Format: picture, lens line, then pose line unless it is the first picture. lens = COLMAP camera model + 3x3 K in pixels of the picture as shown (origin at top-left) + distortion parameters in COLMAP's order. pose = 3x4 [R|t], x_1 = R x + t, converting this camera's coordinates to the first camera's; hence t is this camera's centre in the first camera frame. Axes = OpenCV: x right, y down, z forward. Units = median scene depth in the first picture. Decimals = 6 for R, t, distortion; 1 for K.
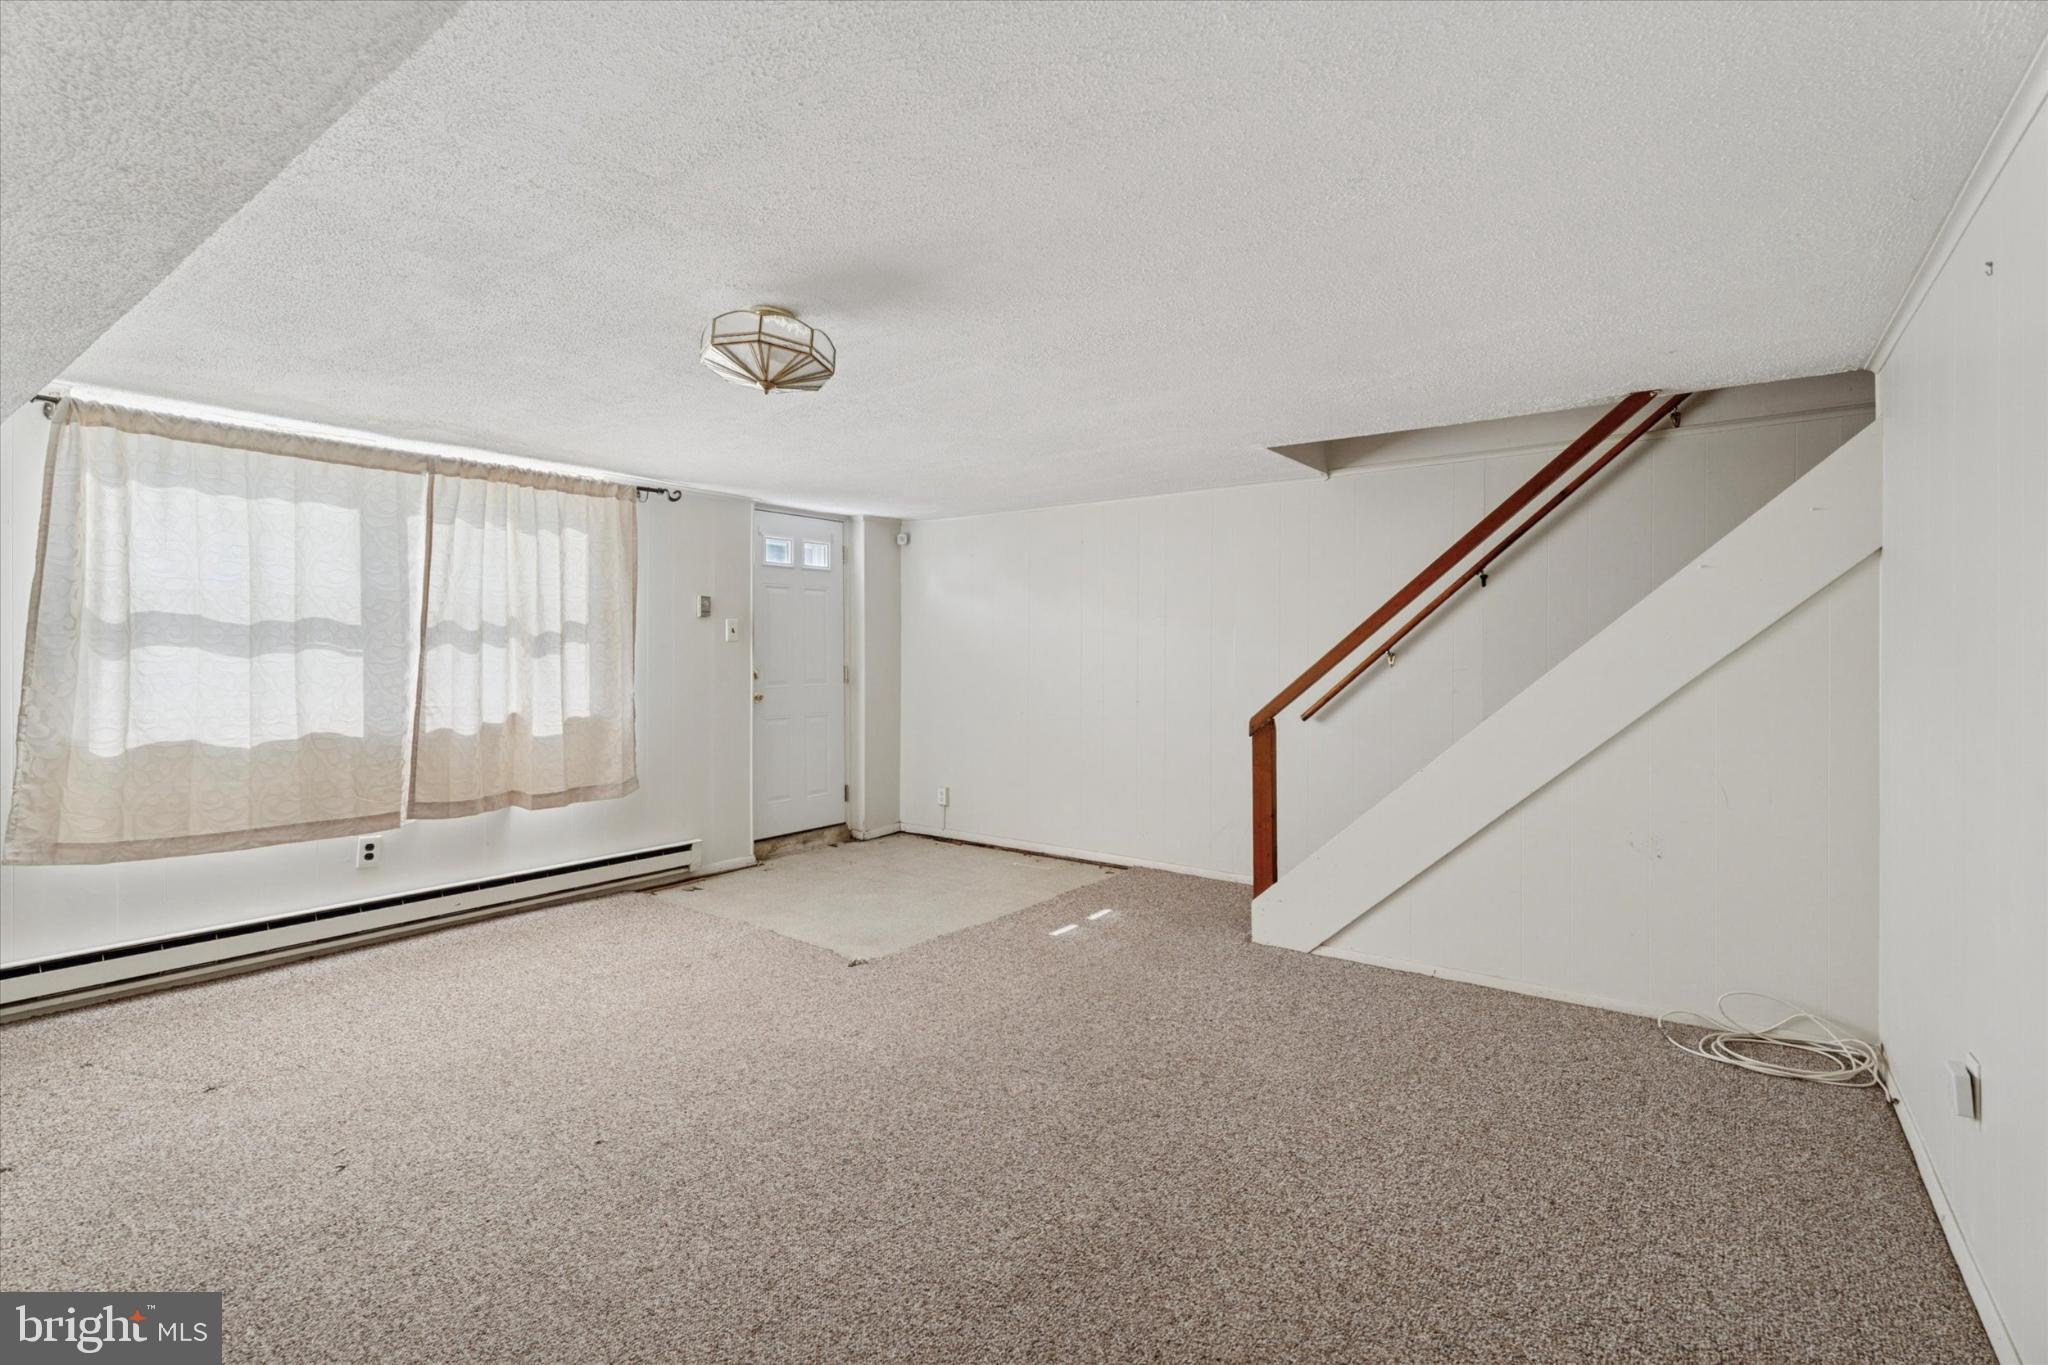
lens RADIAL K [[934.6, 0, 1017.1], [0, 934.6, 651.0], [0, 0, 1]] dist [0.016931, 0.000249]
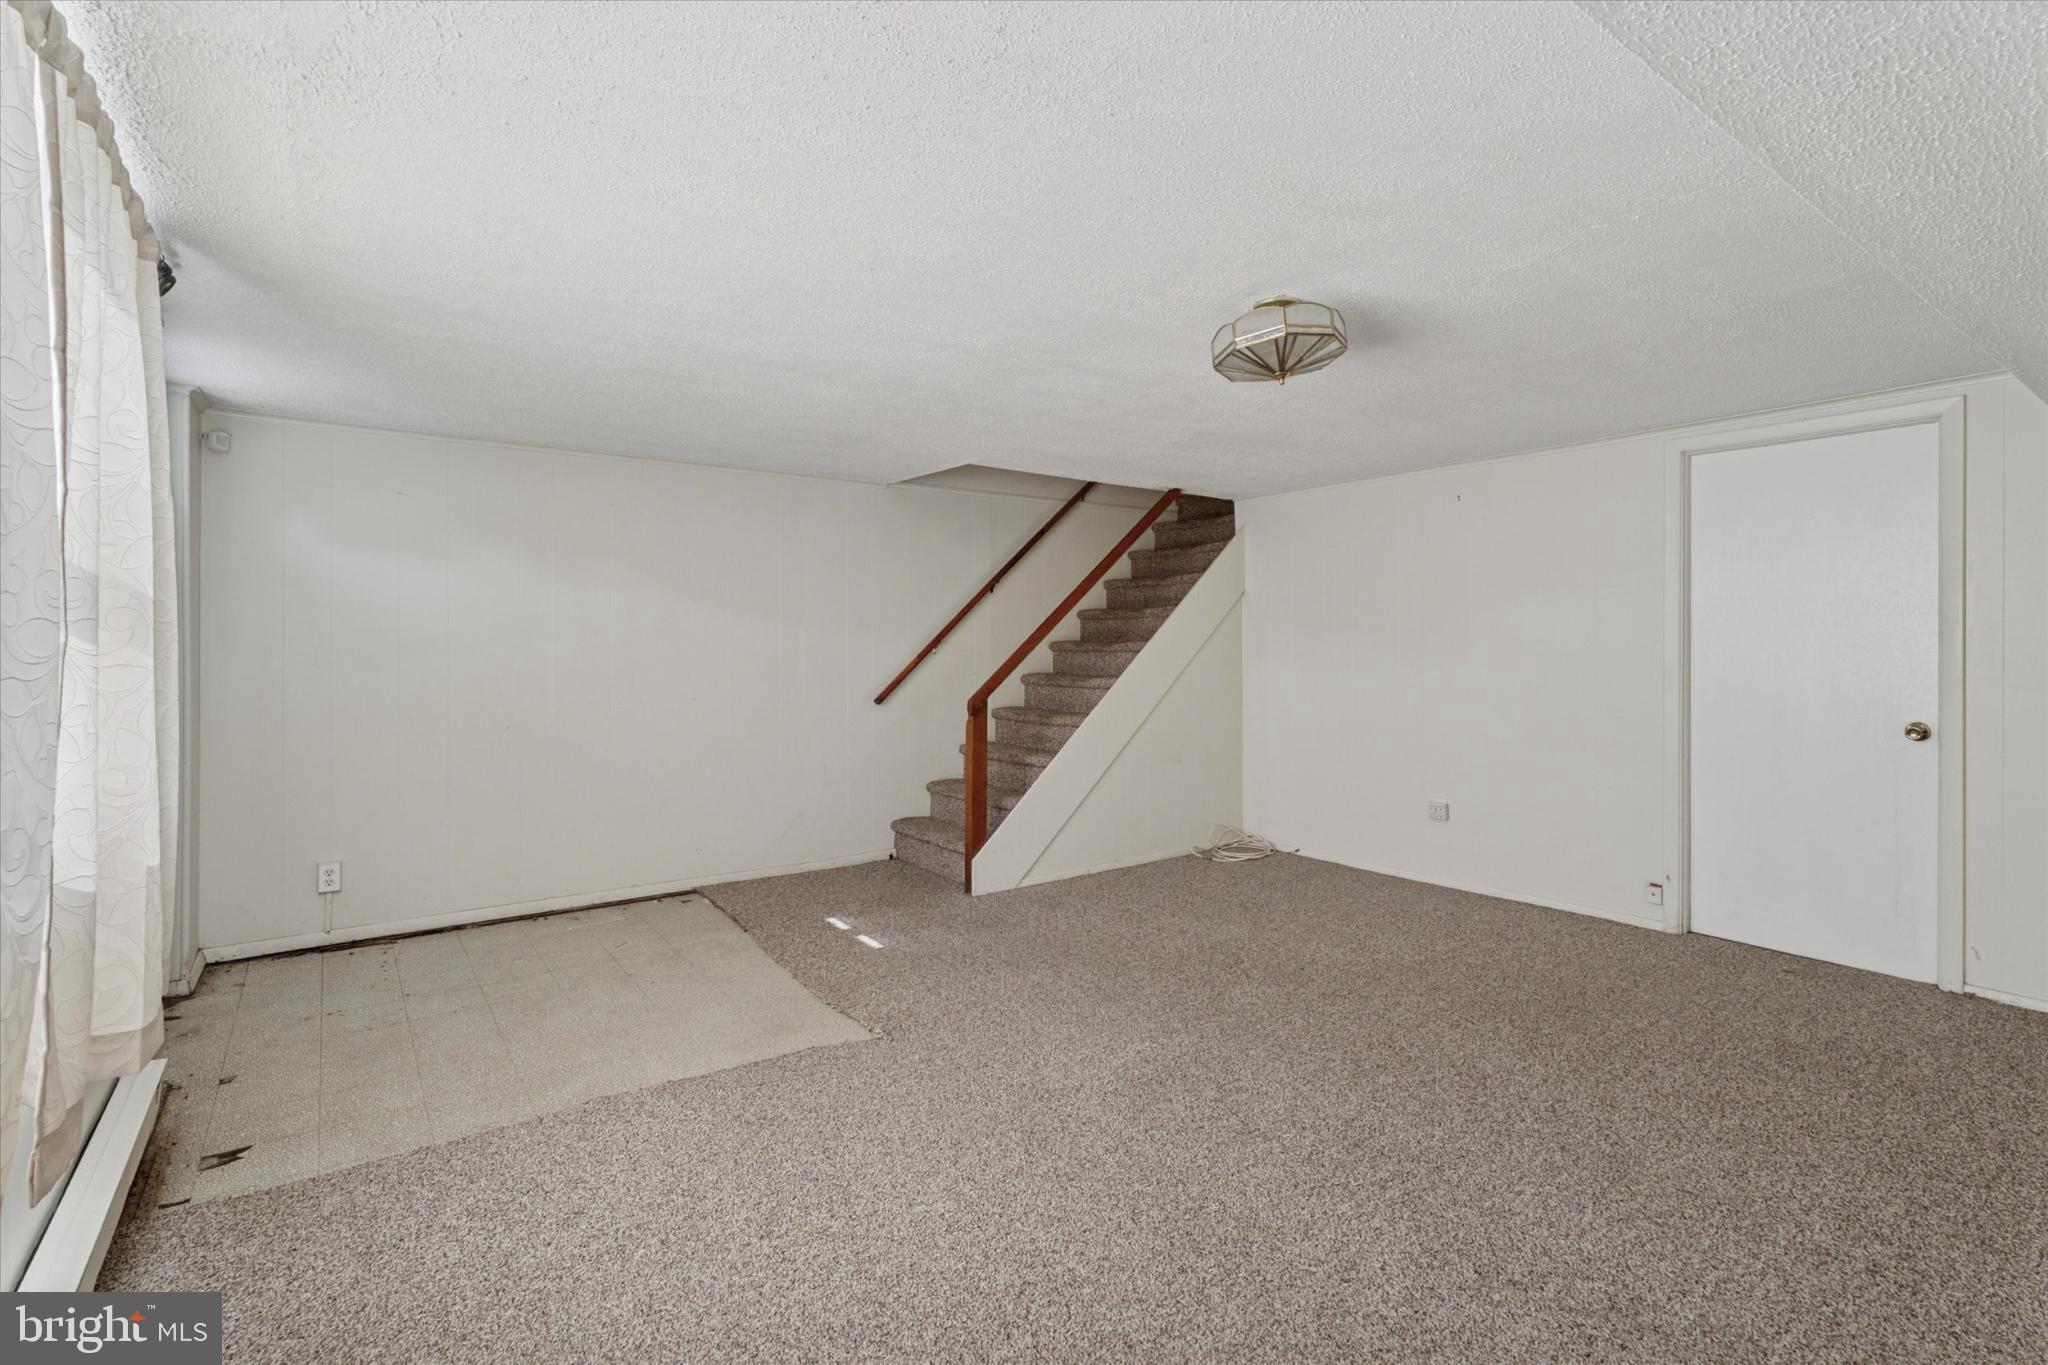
lens RADIAL K [[934.6, 0, 1017.1], [0, 934.6, 651.0], [0, 0, 1]] dist [0.016931, 0.000249]
pose [[0.296584, -0.000767, 0.955006, -0.850586], [-0.003872, 0.999990, 0.002005, 0.010536], [-0.954999, -0.004292, 0.296578, 0.637438]]
